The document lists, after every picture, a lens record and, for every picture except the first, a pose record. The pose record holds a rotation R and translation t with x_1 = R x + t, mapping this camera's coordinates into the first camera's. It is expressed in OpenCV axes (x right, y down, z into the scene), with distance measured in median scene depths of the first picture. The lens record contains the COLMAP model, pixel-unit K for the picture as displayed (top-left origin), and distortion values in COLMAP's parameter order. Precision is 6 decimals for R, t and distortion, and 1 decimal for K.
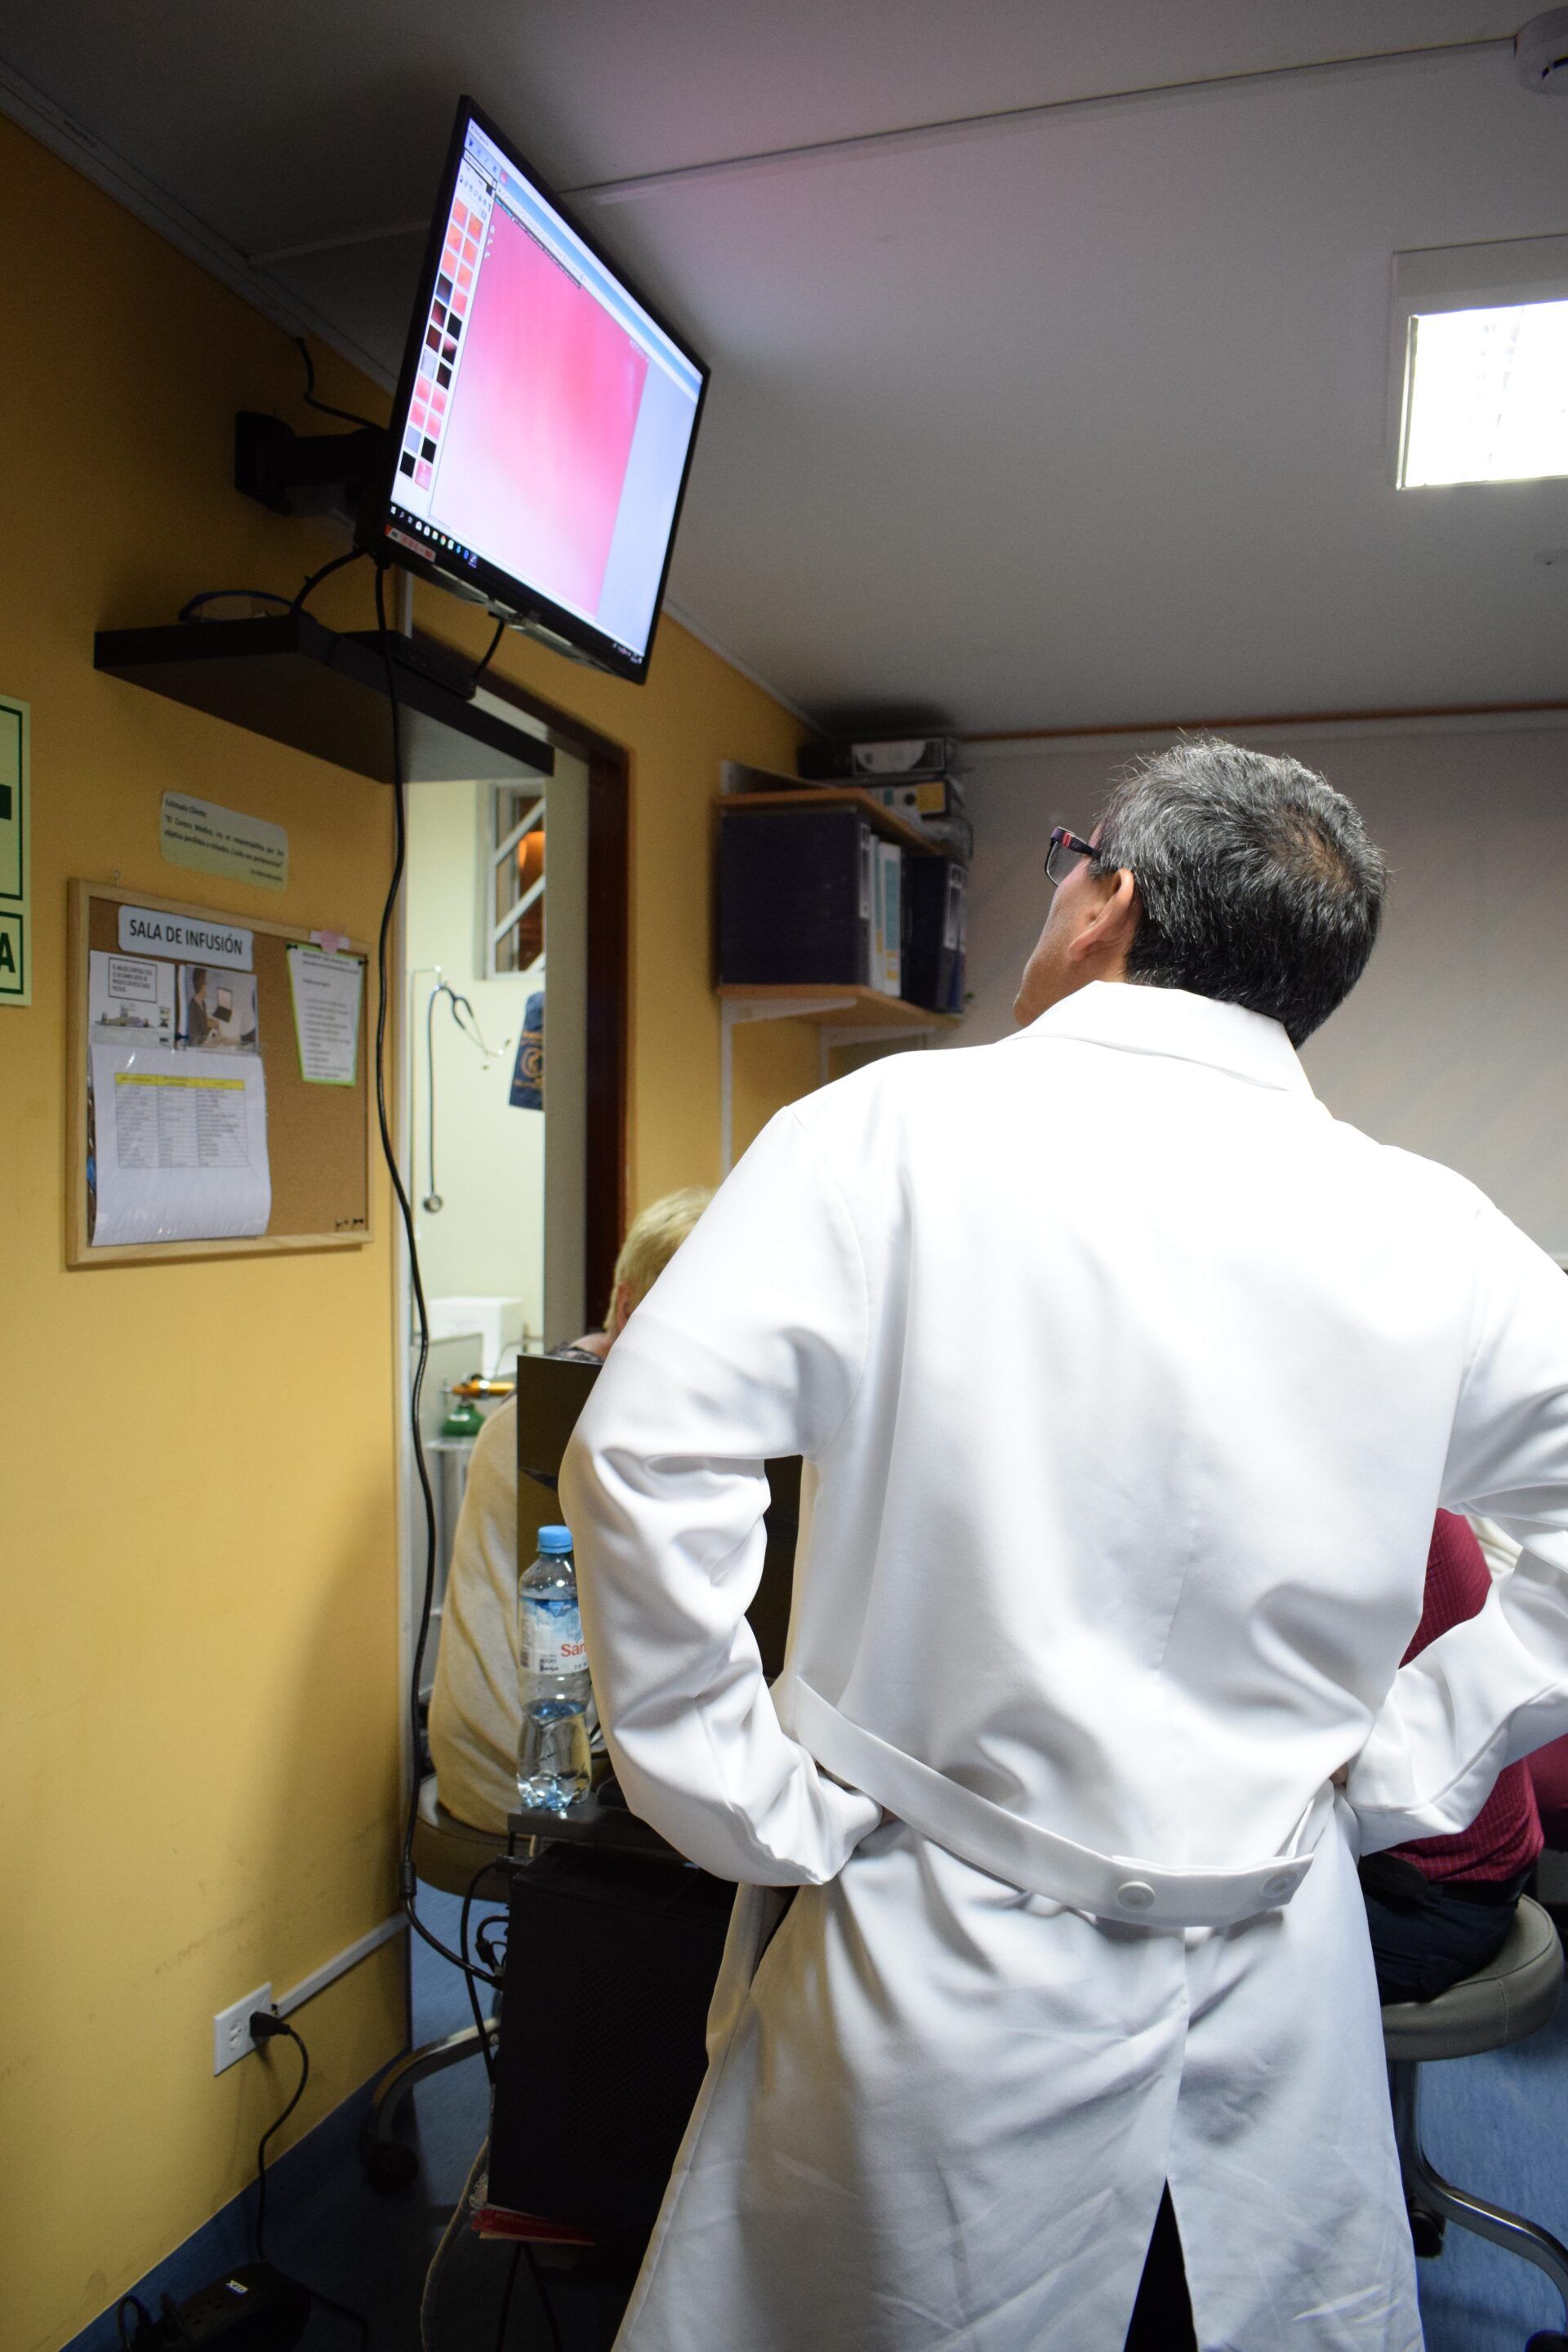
lens RADIAL K [[1899.4, 0, 784.0], [0, 1899.4, 1176.0], [0, 0, 1]] dist [-0.107014, -0.069028]
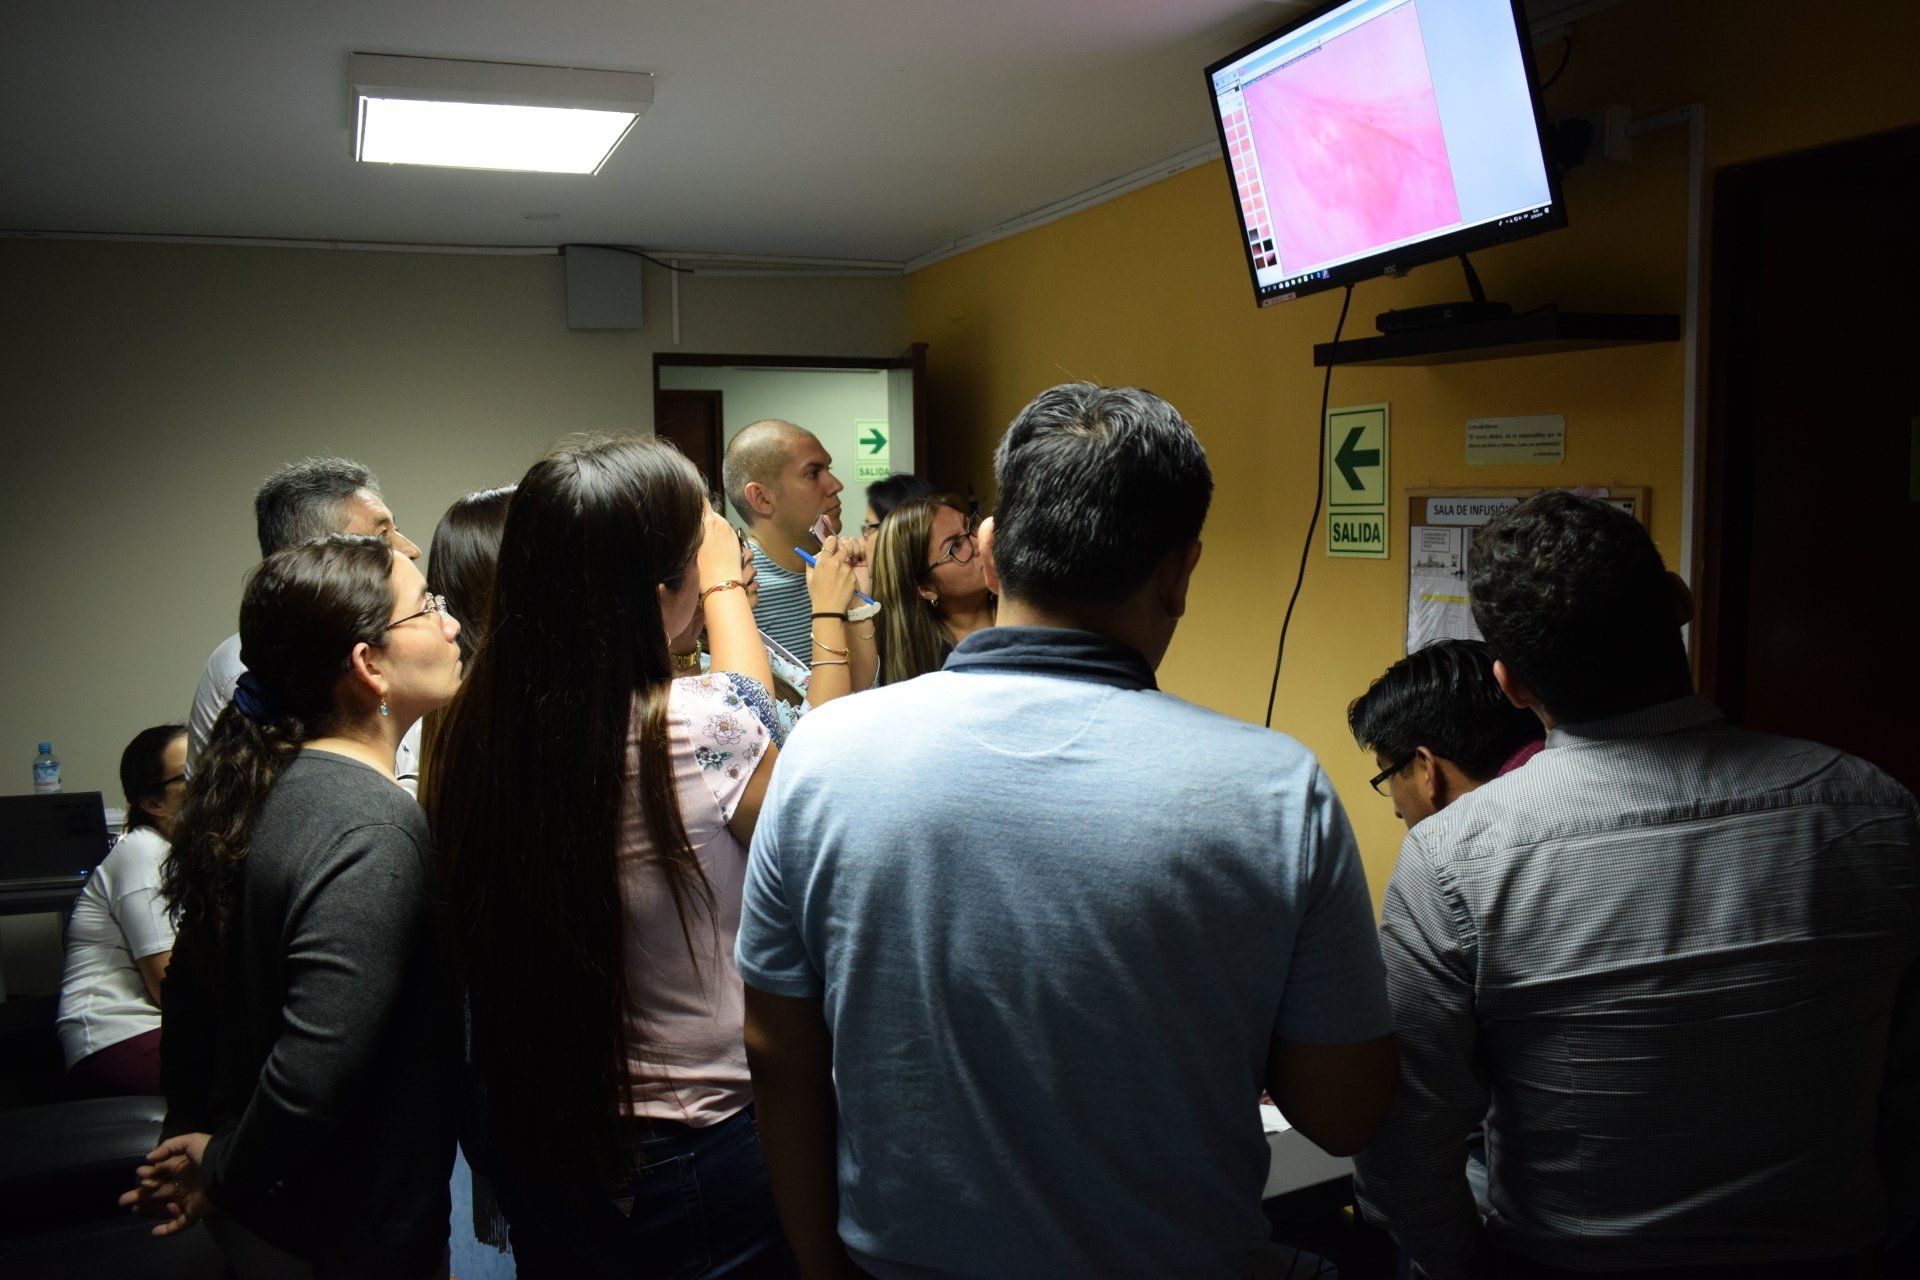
lens RADIAL K [[1550.5, 0, 960.0], [0, 1550.5, 640.0], [0, 0, 1]] dist [-0.107014, -0.069028]
pose [[-0.768598, 0.064686, -0.636453, 0.899294], [0.009551, 0.995924, 0.089687, -0.143511], [0.639660, 0.062854, -0.766083, 1.802441]]
